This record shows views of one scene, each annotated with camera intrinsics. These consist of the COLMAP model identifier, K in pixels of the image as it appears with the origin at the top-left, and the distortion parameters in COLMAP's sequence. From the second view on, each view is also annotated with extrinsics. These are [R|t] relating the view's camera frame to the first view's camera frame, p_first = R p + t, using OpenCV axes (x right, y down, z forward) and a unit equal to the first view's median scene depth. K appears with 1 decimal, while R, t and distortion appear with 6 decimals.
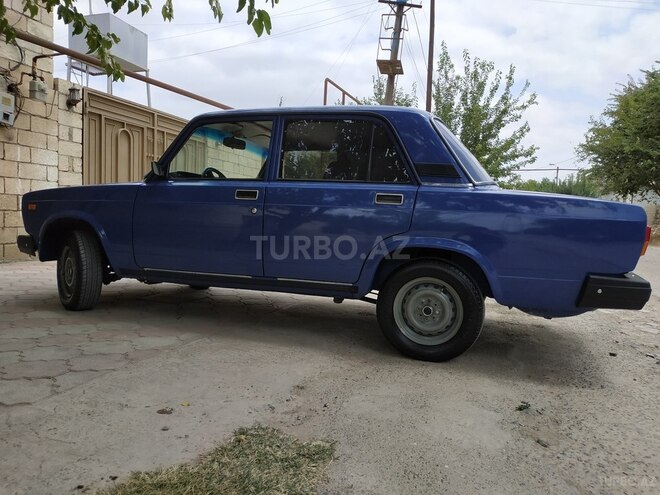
lens RADIAL K [[481.6, 0, 330.0], [0, 481.6, 247.5], [0, 0, 1]] dist [-0.025398, -0.003902]
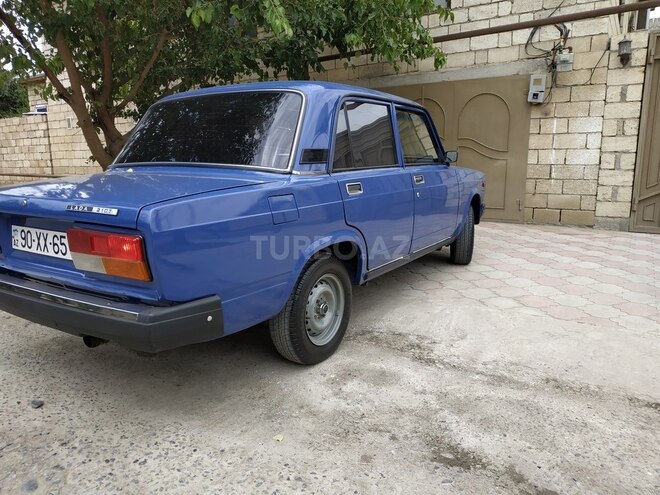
lens RADIAL K [[478.5, 0, 330.0], [0, 478.5, 247.5], [0, 0, 1]] dist [-0.003540, -0.011620]
pose [[-0.223056, 0.147211, -0.963626, 1.328421], [-0.057386, 0.984834, 0.163734, -0.173705], [0.973115, 0.091821, -0.211225, 1.794739]]
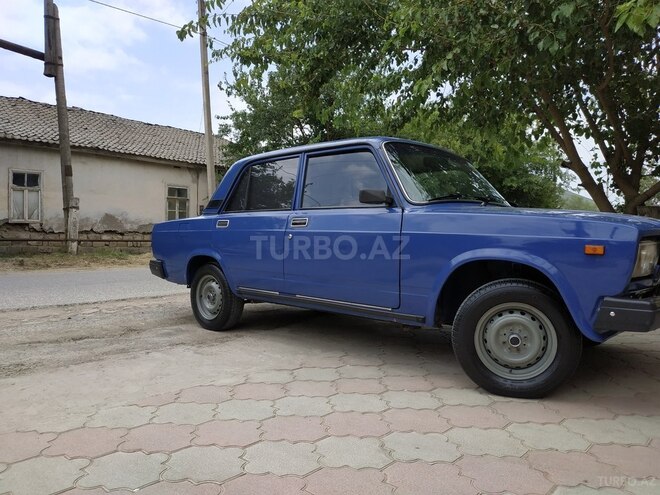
lens RADIAL K [[478.5, 0, 330.0], [0, 478.5, 247.5], [0, 0, 1]] dist [-0.003540, -0.011620]
pose [[-0.920871, -0.051809, 0.386409, -0.622243], [-0.018394, 0.995801, 0.089680, -0.208677], [-0.389433, 0.075476, -0.917957, 2.919288]]
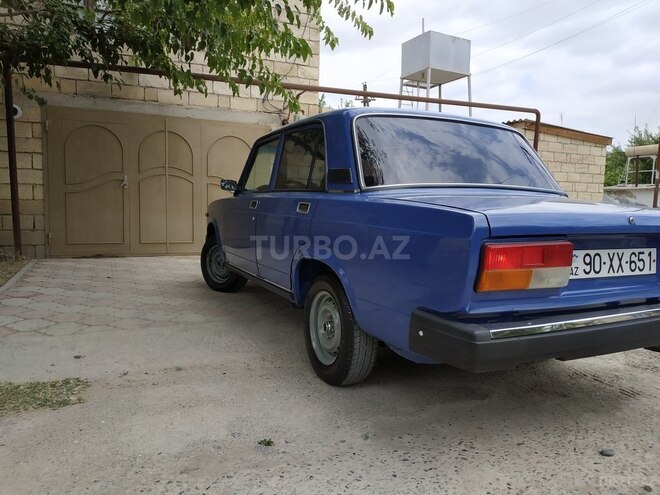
lens RADIAL K [[478.5, 0, 330.0], [0, 478.5, 247.5], [0, 0, 1]] dist [-0.003540, -0.011620]
pose [[0.701816, 0.043565, -0.711025, 0.891623], [-0.039002, 0.998981, 0.022711, -0.050619], [0.711290, 0.011792, 0.702800, 0.348905]]
